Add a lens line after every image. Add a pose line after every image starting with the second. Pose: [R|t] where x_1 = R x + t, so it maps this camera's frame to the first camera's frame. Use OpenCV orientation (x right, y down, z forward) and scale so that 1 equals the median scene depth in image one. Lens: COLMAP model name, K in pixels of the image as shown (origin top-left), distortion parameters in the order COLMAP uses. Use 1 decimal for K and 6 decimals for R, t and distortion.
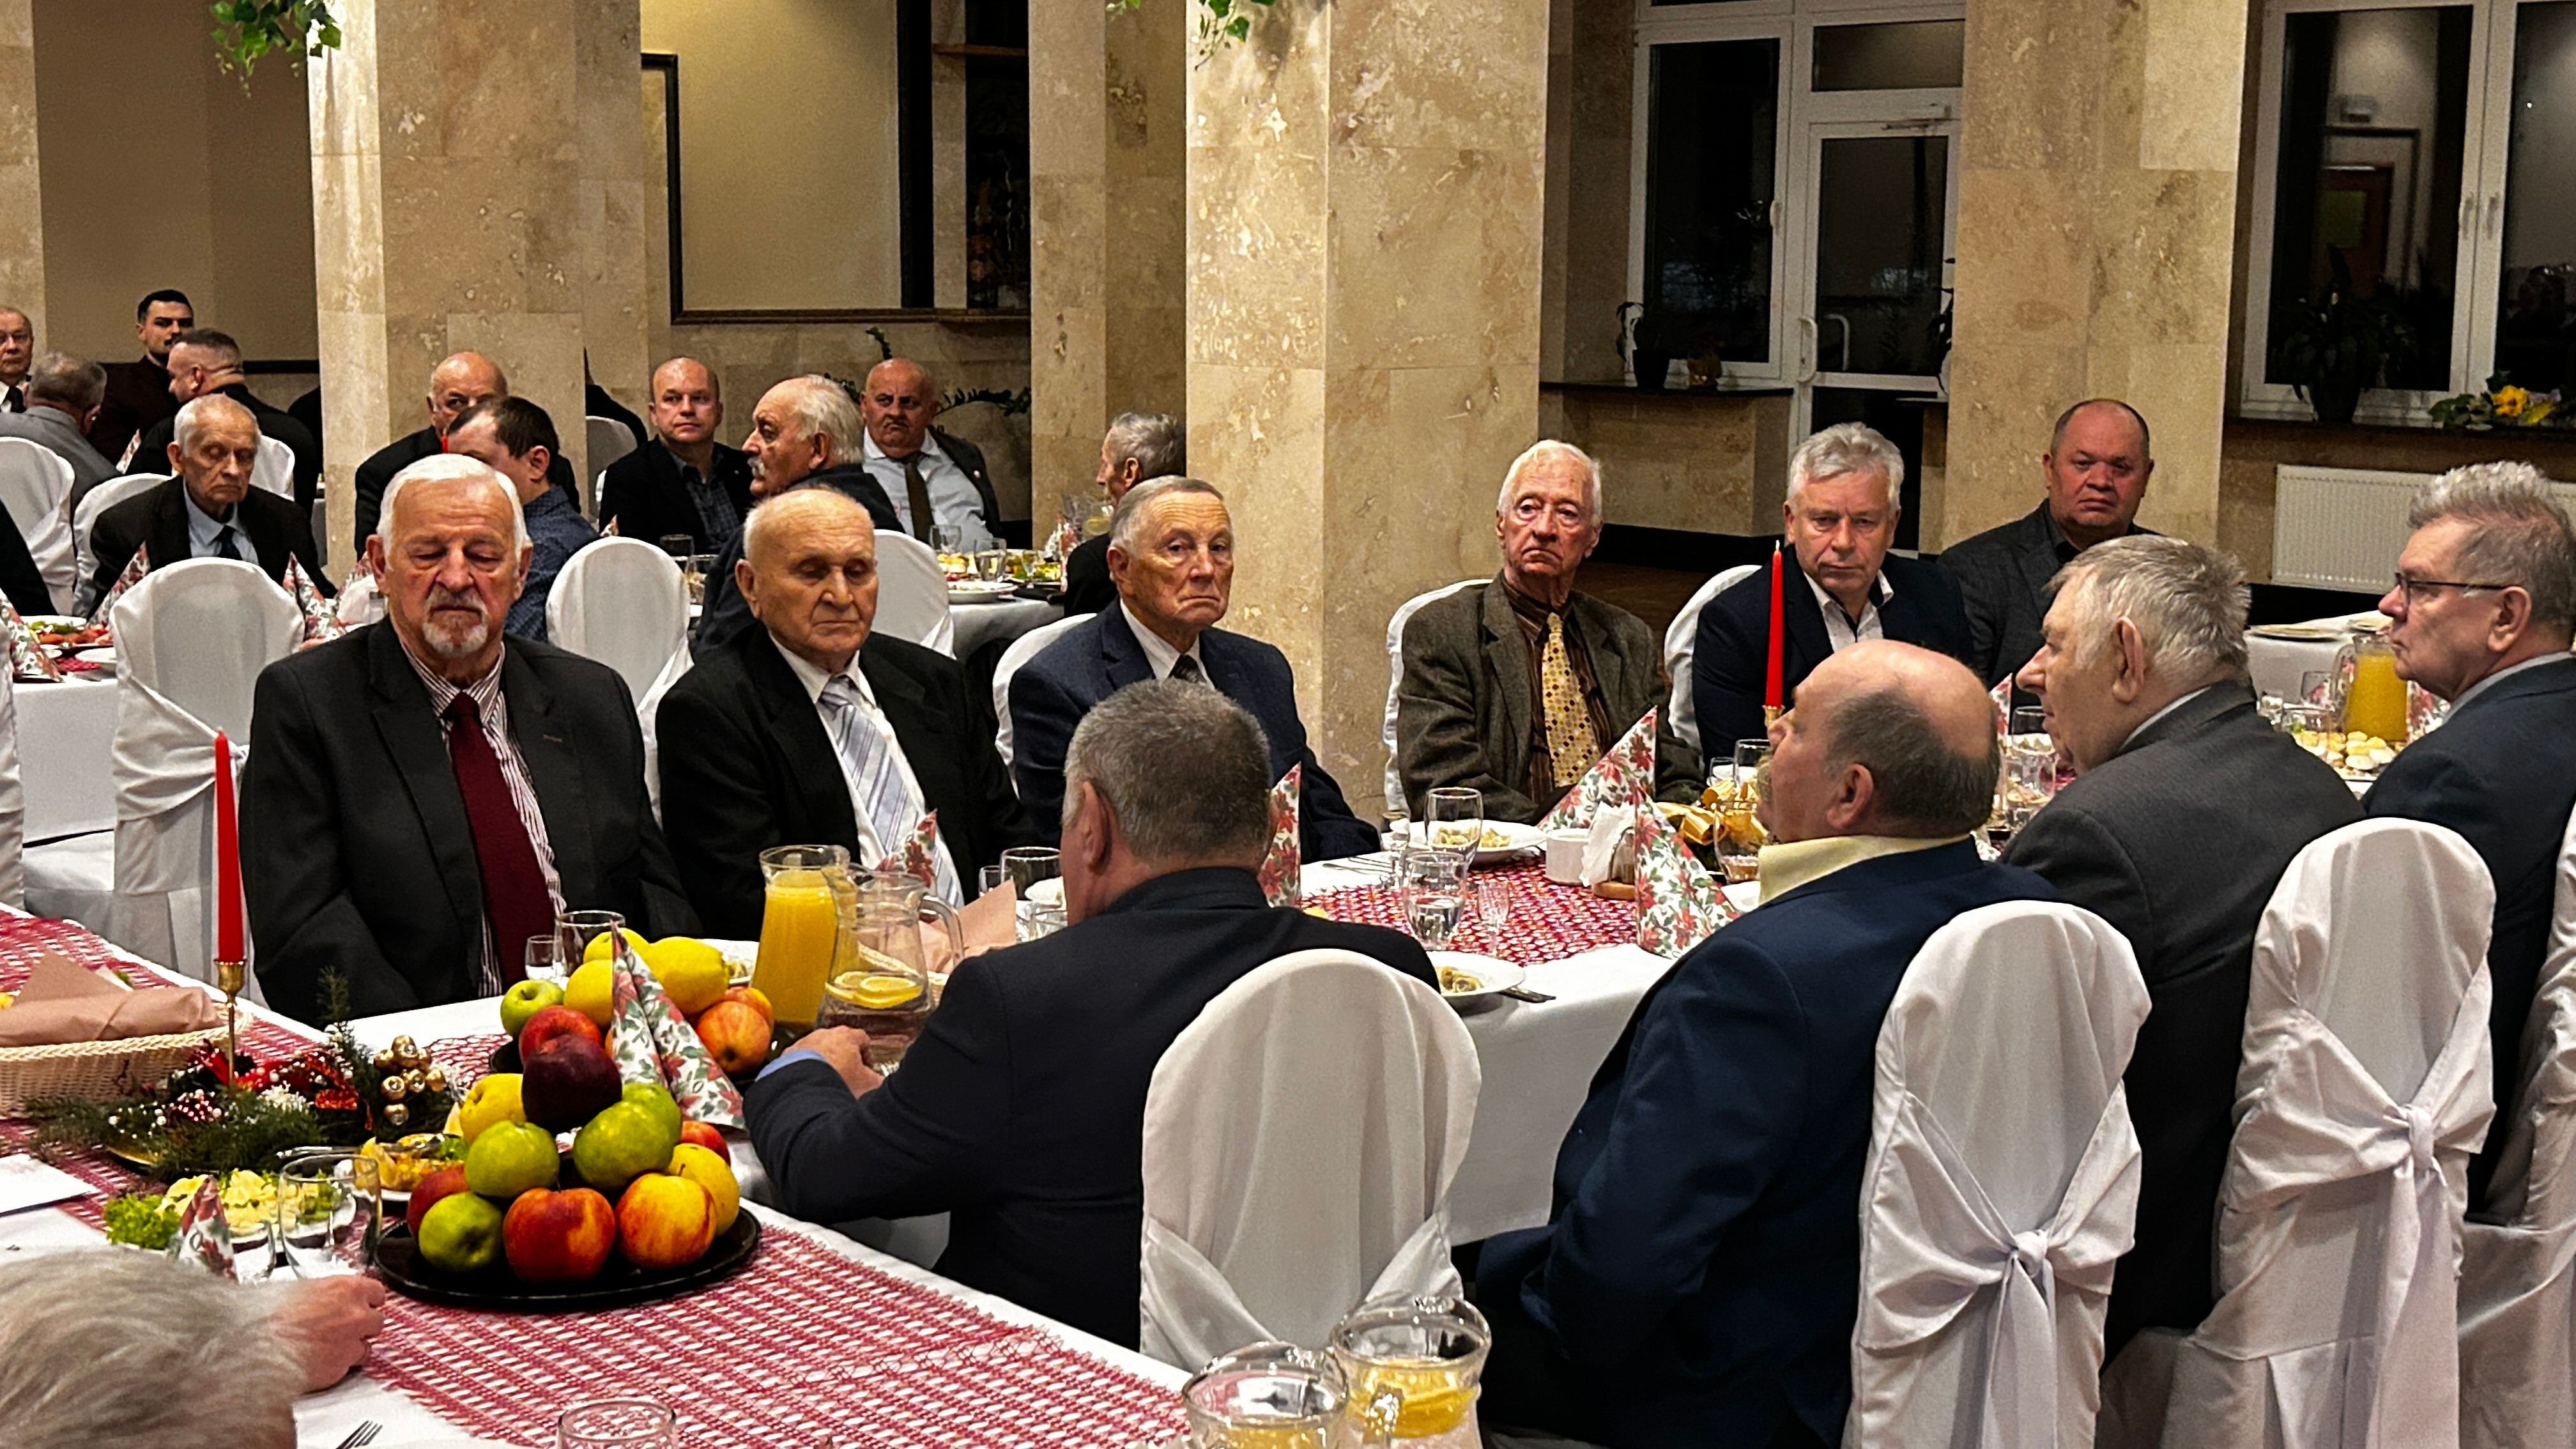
lens RADIAL K [[3240.4, 0, 1278.5], [0, 3240.4, 713.2], [0, 0, 1]] dist [0.205107, -0.790329]
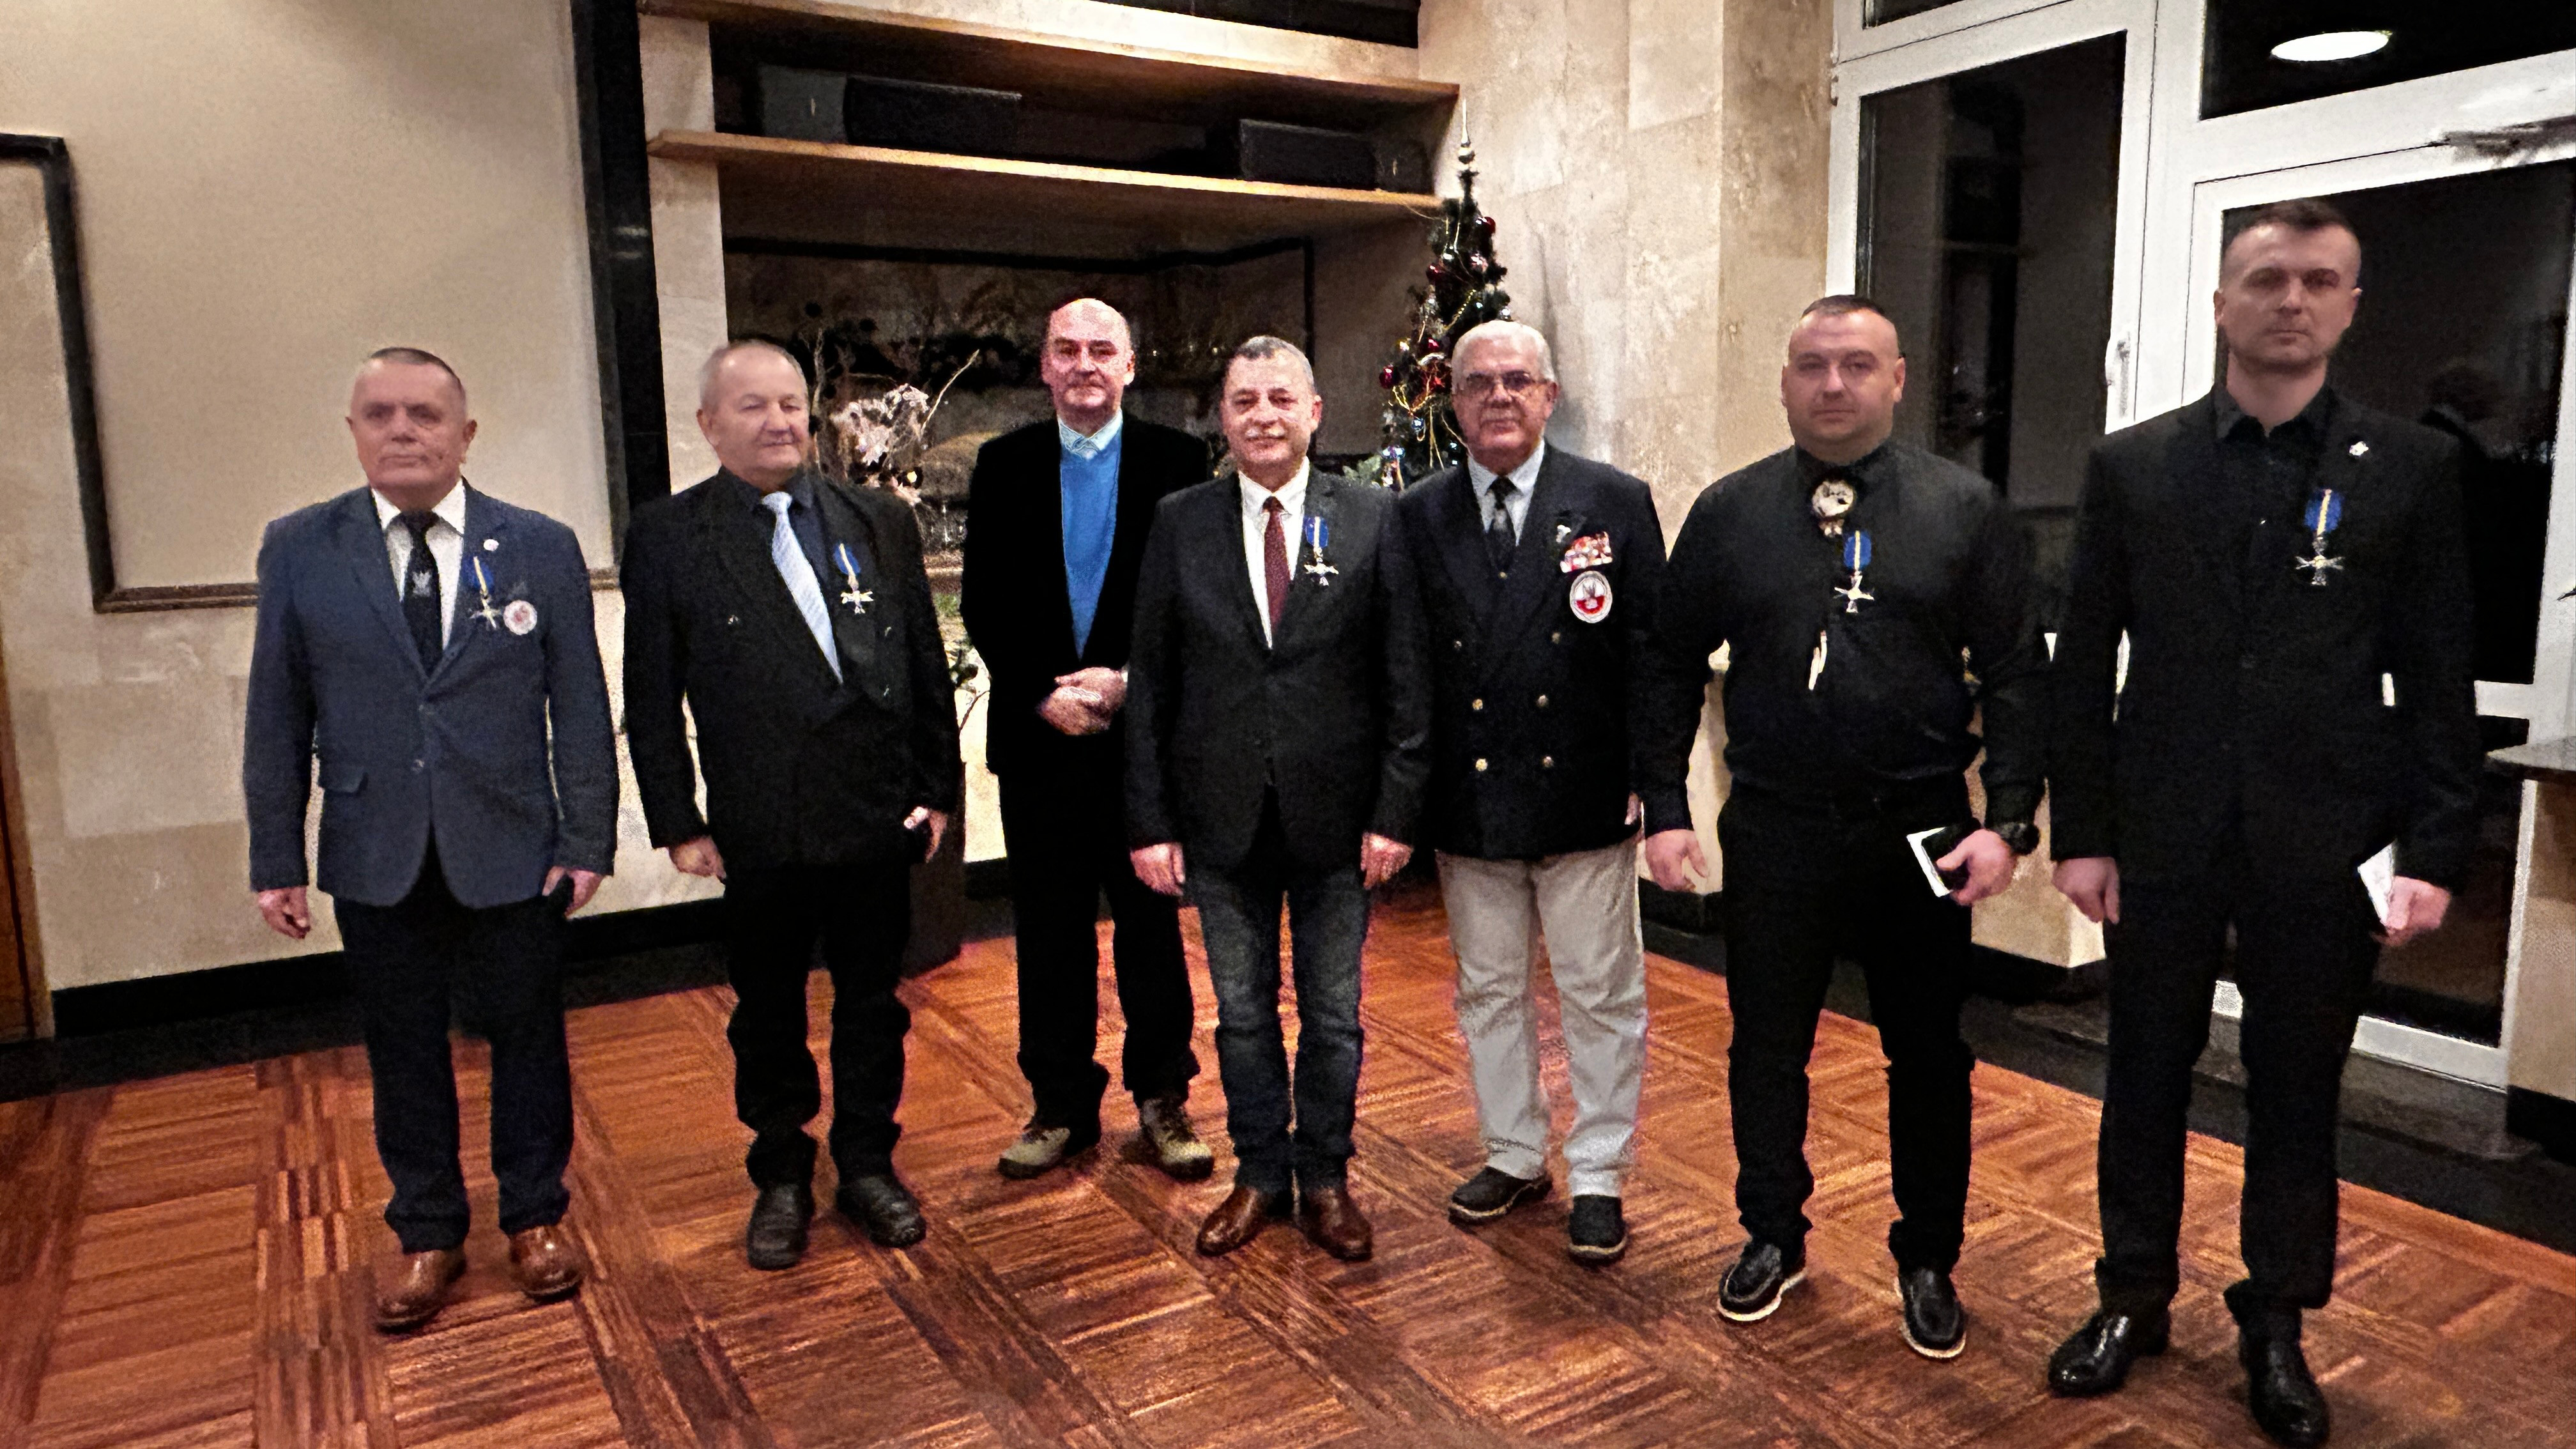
lens RADIAL K [[1665.2, 0, 1288.0], [0, 1665.2, 724.5], [0, 0, 1]] dist [0.000235, -0.003004]
pose [[0.979506, 0.004190, -0.201371, 0.076809], [-0.004356, 0.999990, -0.000381, -0.095866], [0.201367, 0.001251, 0.979515, 0.721833]]
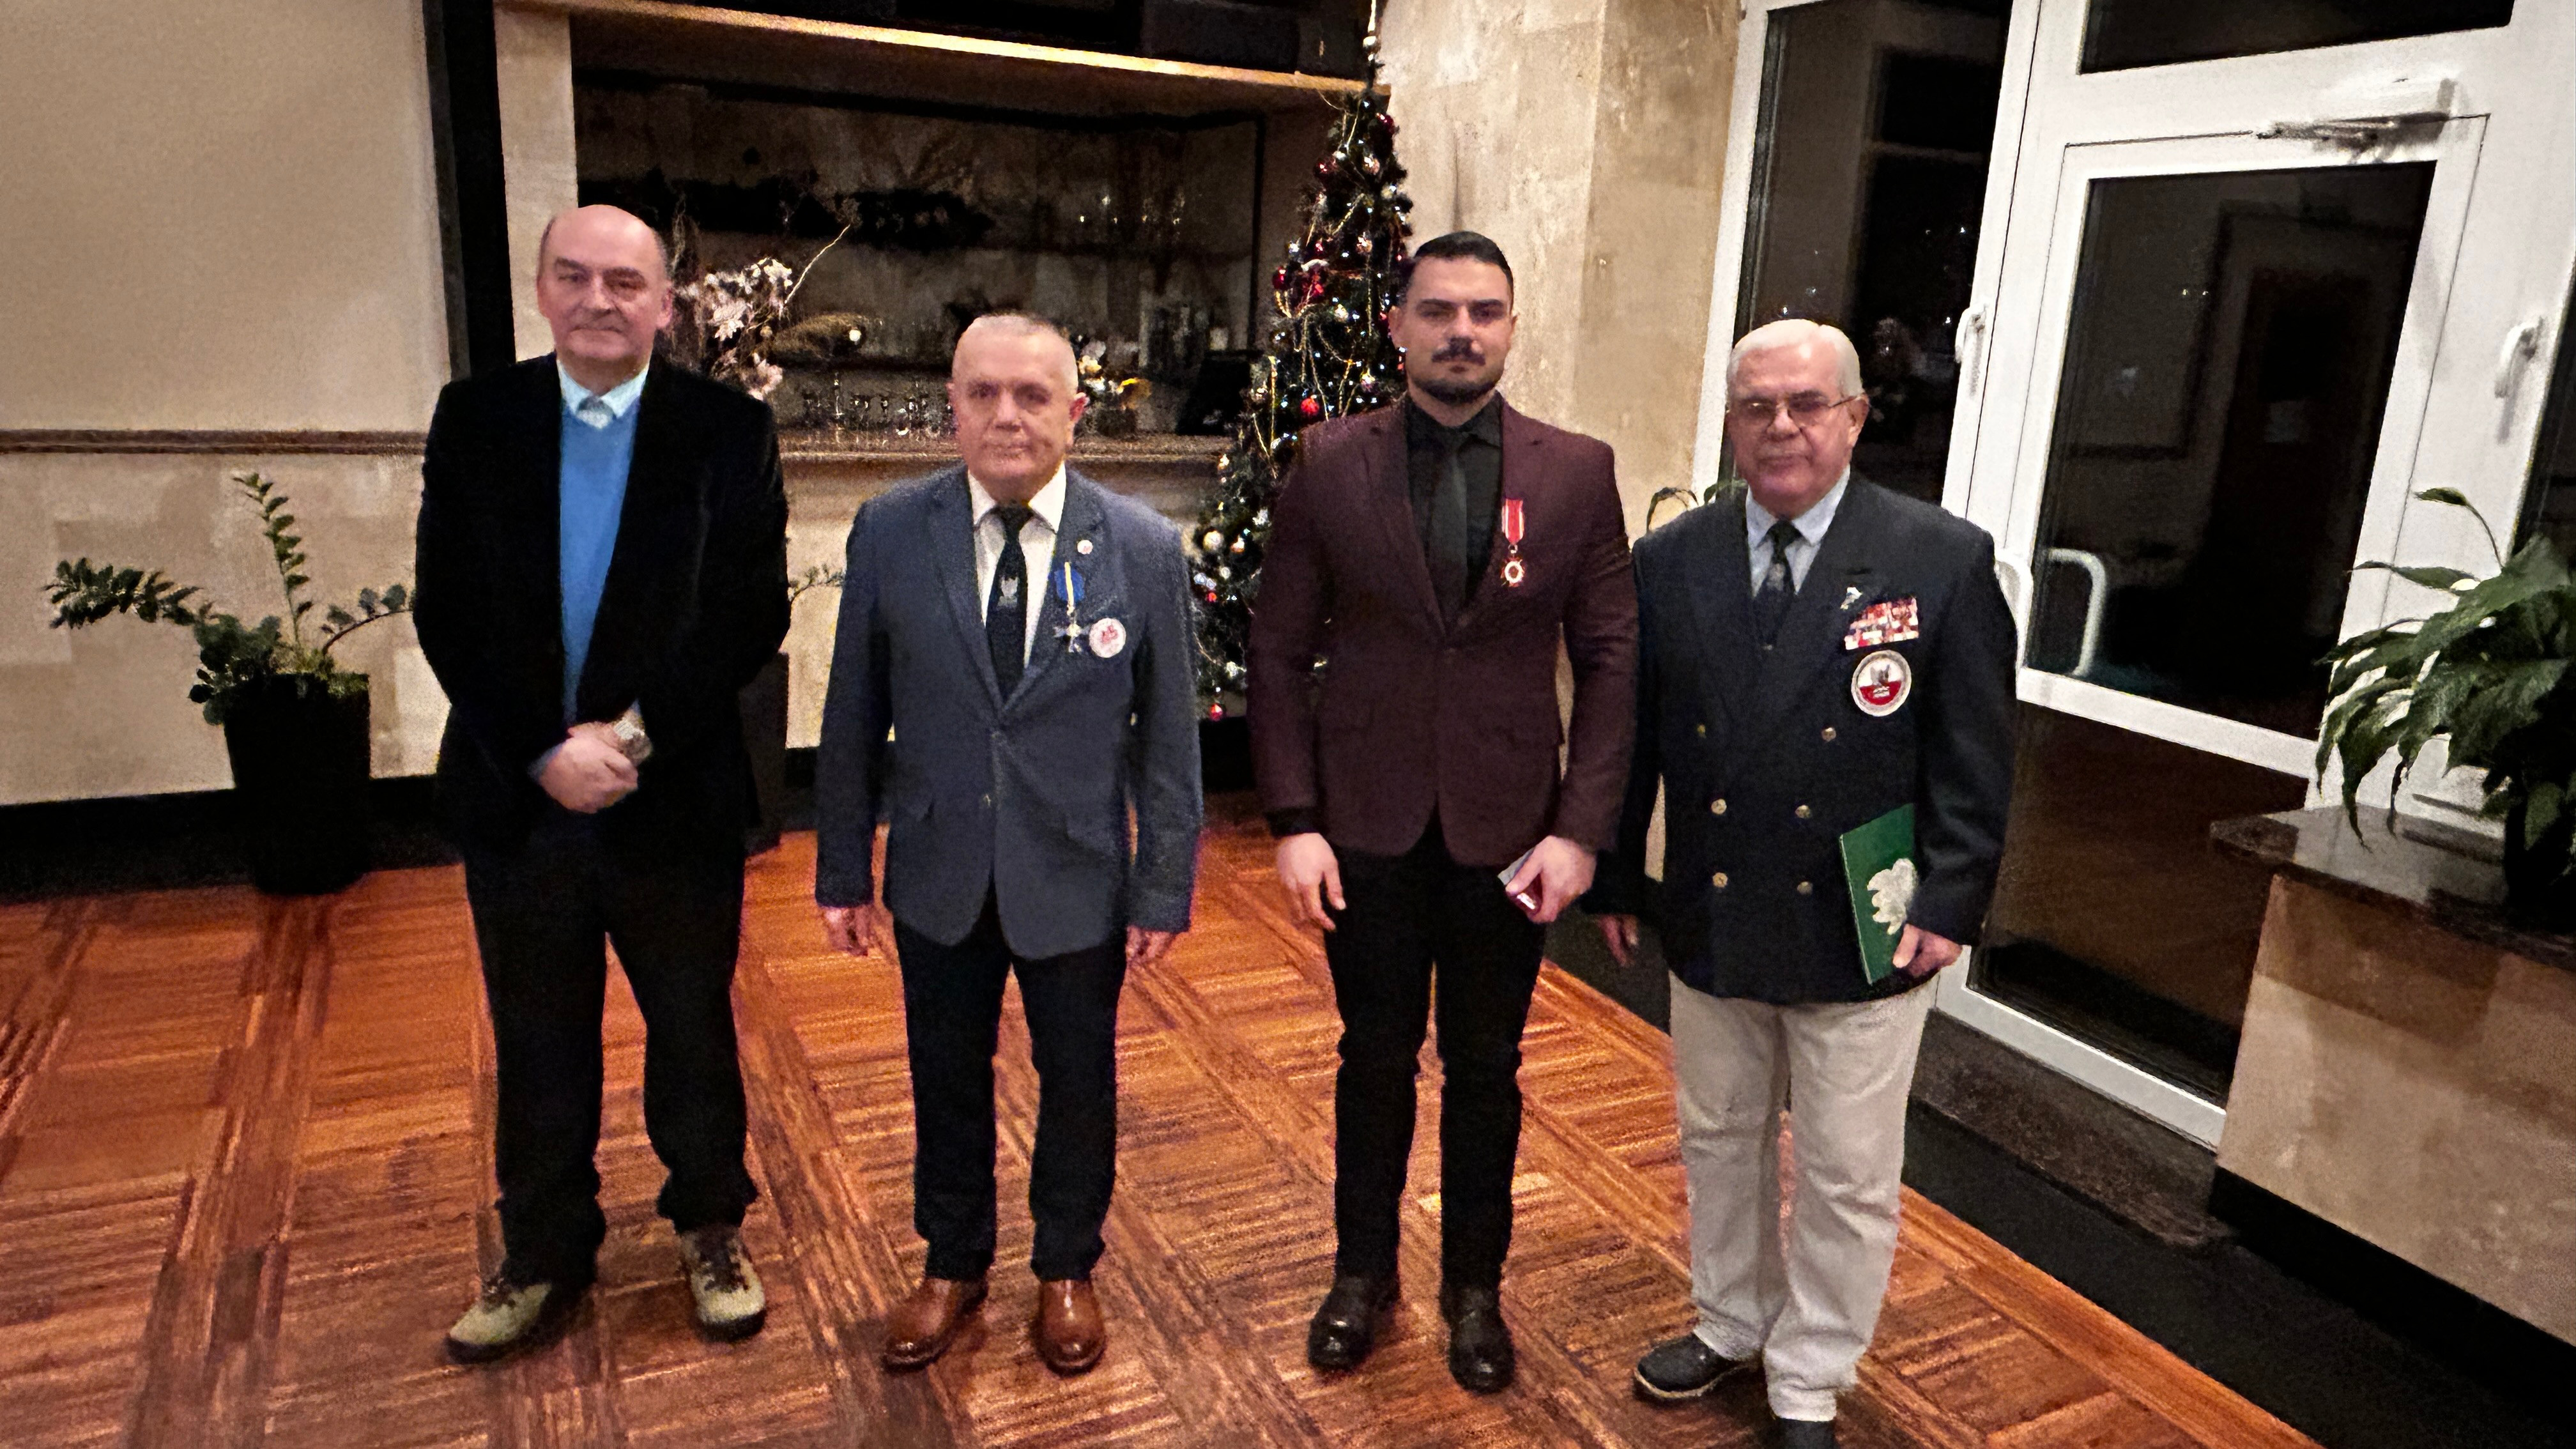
lens RADIAL K [[1666.8, 0, 1292.0], [0, 1666.8, 732.3], [0, 0, 1]] dist [-0.000439, -0.002725]
pose [[0.957995, 0.106571, -0.266248, 0.129877], [-0.081258, 0.991213, 0.104374, -0.114793], [0.275032, -0.078354, 0.958237, 0.743044]]
